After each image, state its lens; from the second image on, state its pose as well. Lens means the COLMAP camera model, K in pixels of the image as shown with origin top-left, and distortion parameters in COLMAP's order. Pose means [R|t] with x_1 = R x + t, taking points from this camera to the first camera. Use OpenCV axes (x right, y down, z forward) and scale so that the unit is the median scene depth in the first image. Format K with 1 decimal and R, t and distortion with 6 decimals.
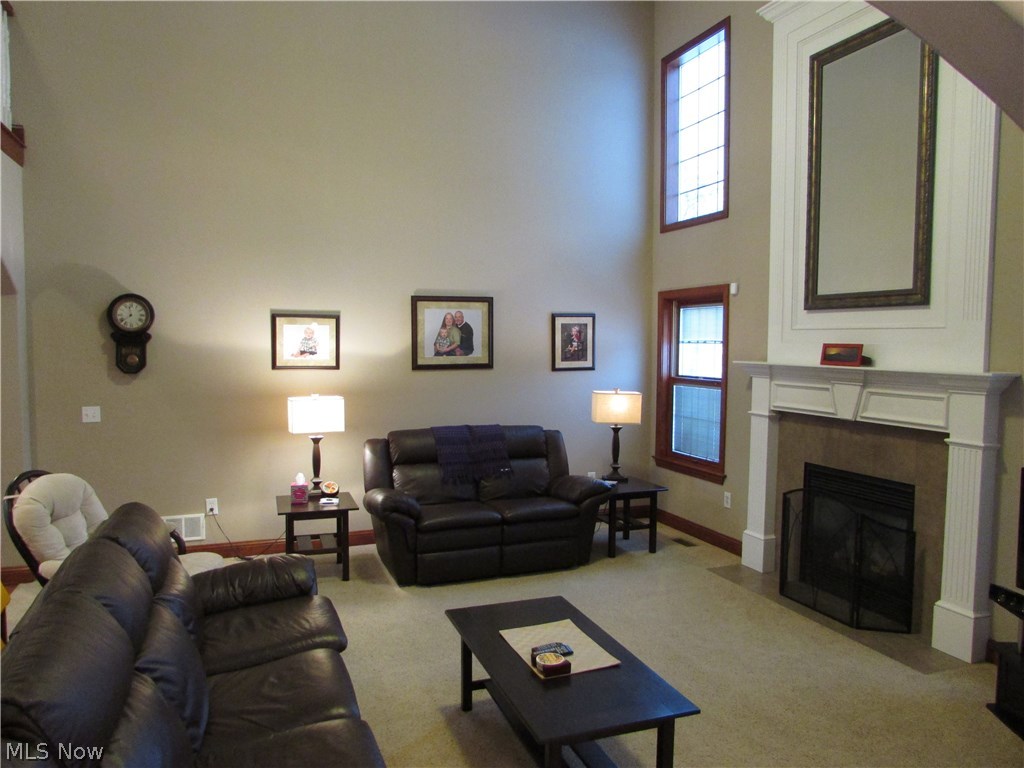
lens RADIAL K [[735.6, 0, 508.3], [0, 735.6, 386.2], [0, 0, 1]] dist [-0.014151, 0.001070]
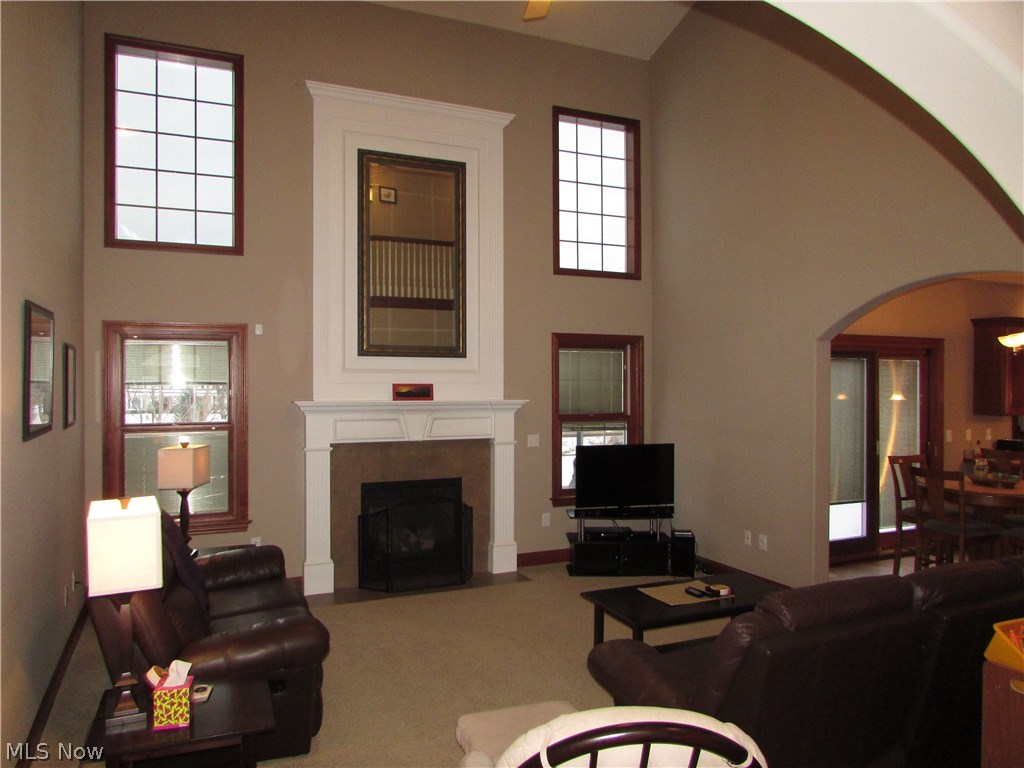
lens RADIAL K [[735.6, 0, 508.3], [0, 735.6, 386.2], [0, 0, 1]] dist [-0.014151, 0.001070]
pose [[-0.058297, -0.007224, 0.998273, -0.852527], [0.061281, 0.998062, 0.010801, -0.055328], [-0.996417, 0.061805, -0.057741, 0.872557]]
